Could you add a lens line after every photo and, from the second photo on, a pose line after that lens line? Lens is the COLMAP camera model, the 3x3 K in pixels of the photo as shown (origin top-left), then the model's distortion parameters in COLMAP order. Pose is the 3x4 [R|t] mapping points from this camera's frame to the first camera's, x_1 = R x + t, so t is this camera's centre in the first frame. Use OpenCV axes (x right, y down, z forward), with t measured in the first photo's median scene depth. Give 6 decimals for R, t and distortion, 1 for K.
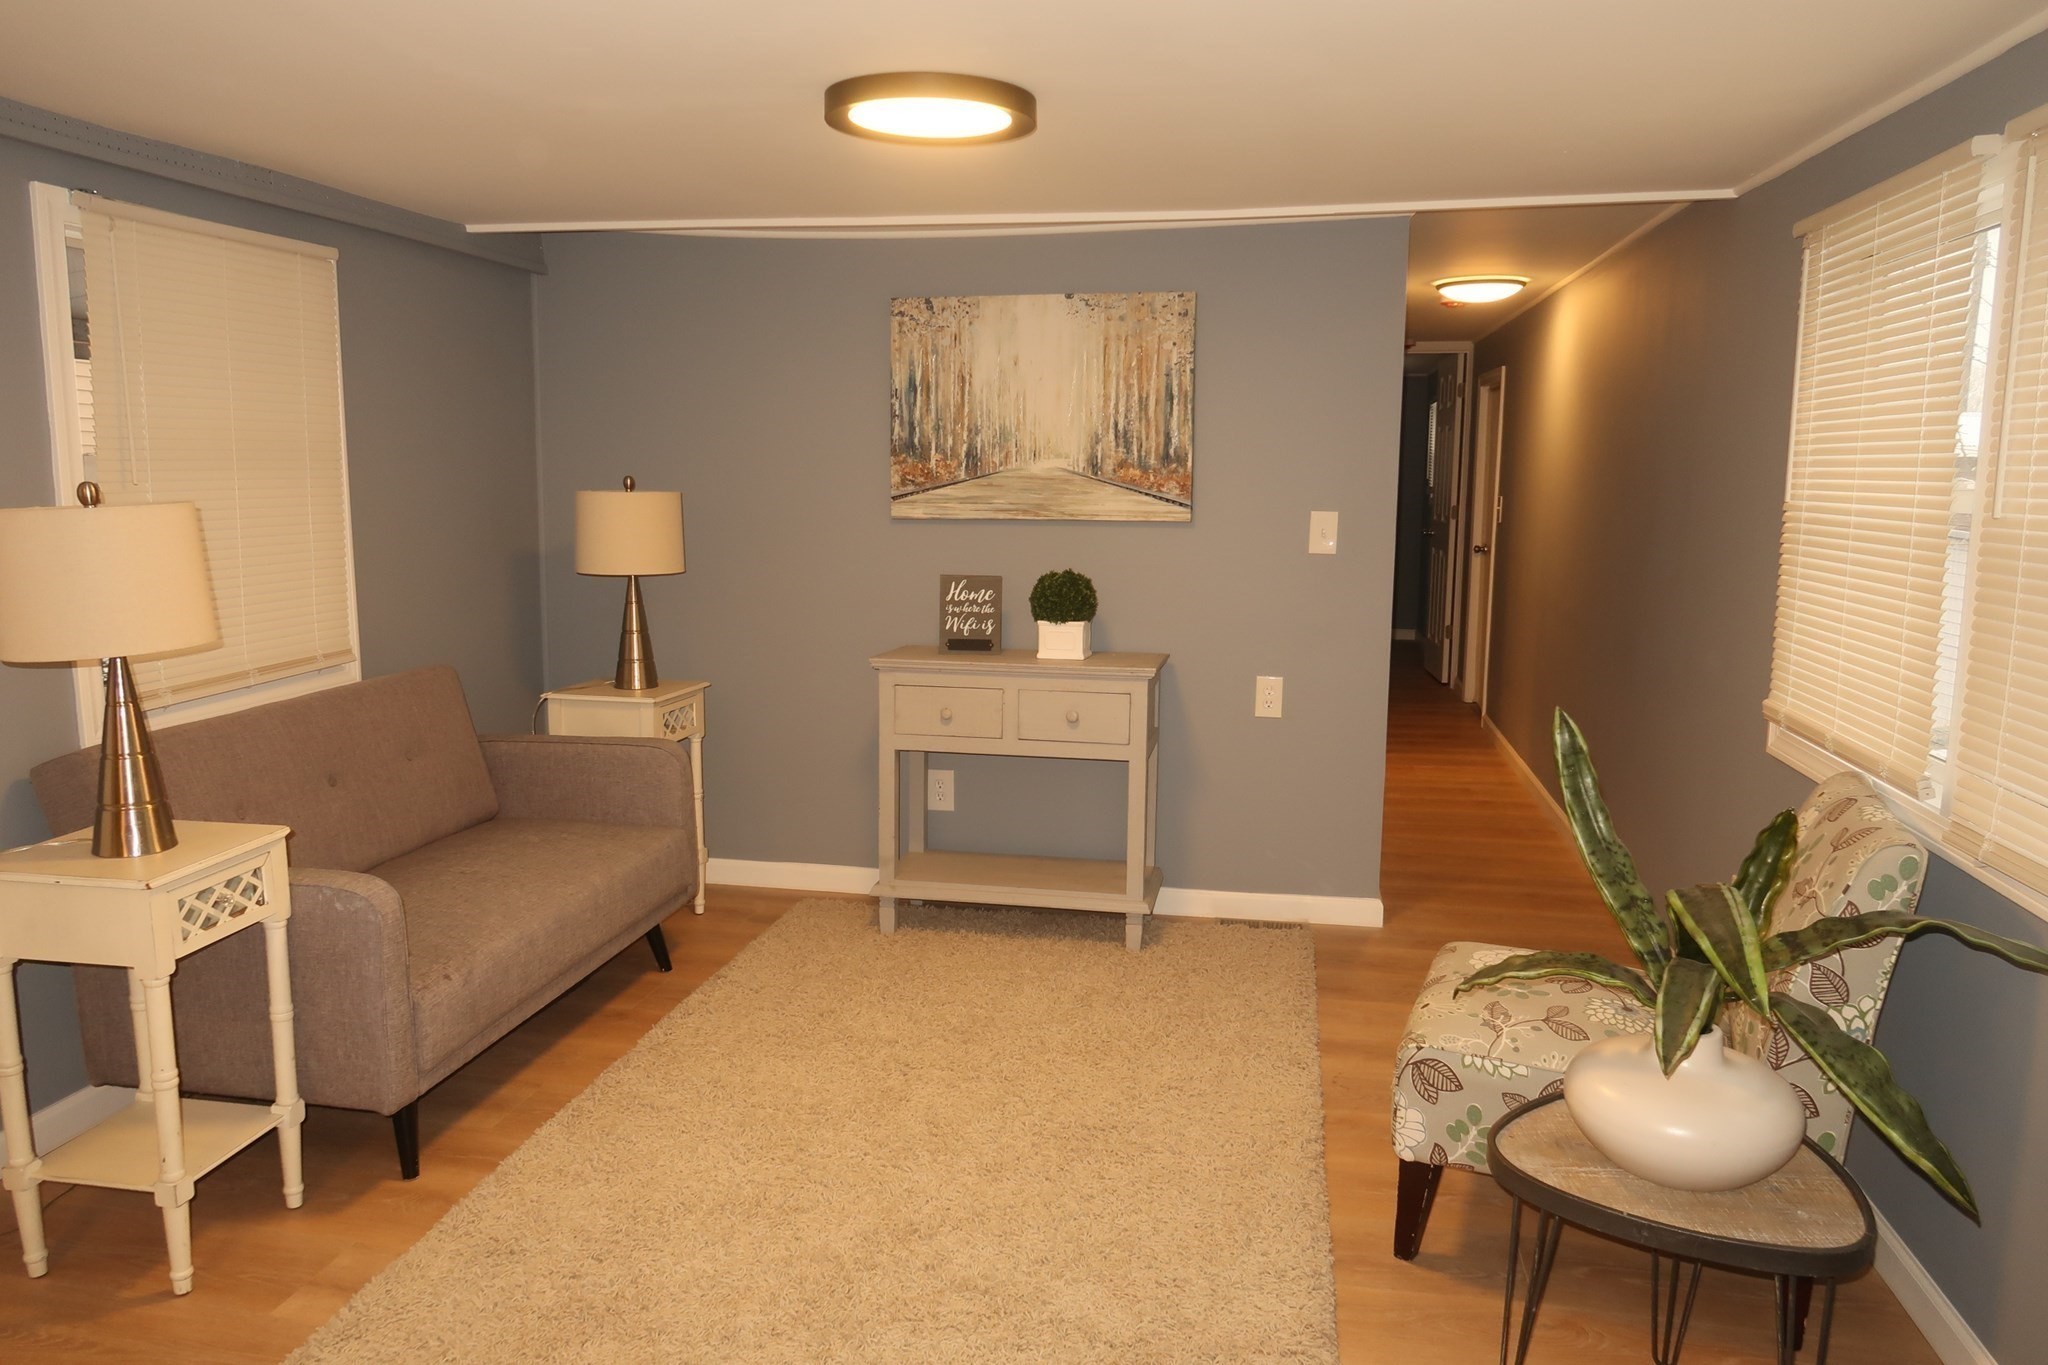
lens RADIAL K [[1405.0, 0, 1024.0], [0, 1405.0, 682.5], [0, 0, 1]] dist [-0.010615, -0.048087]
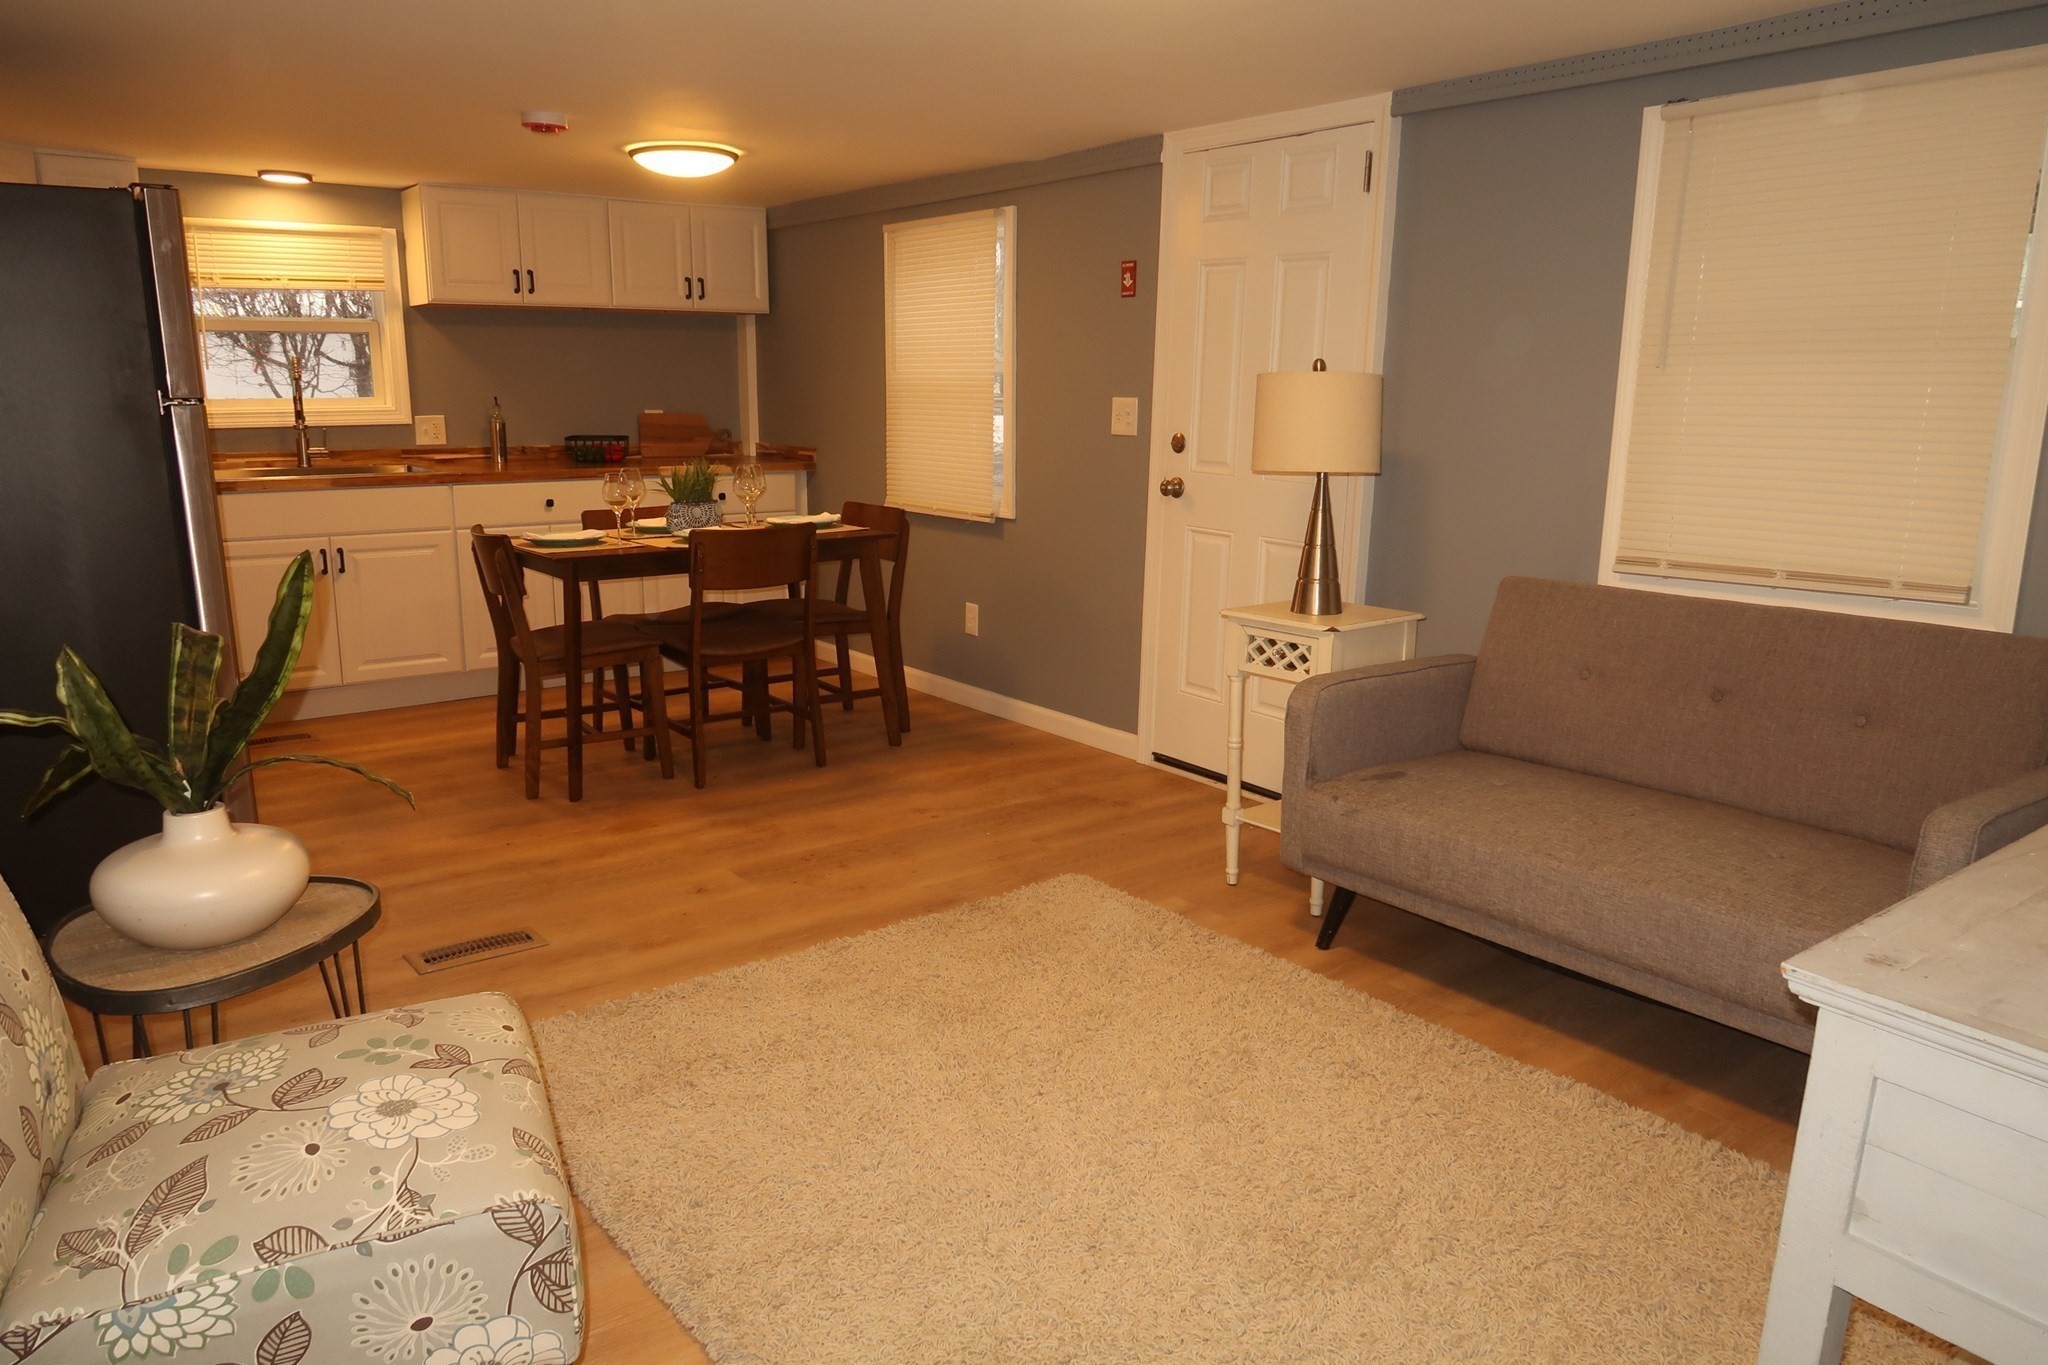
lens RADIAL K [[1391.4, 0, 1014.4], [0, 1391.4, 685.7], [0, 0, 1]] dist [-0.014849, -0.005849]
pose [[-0.688793, 0.145722, -0.710162, 0.639194], [-0.111727, 0.946549, 0.302593, -0.215816], [0.716297, 0.287768, -0.635695, 1.744968]]
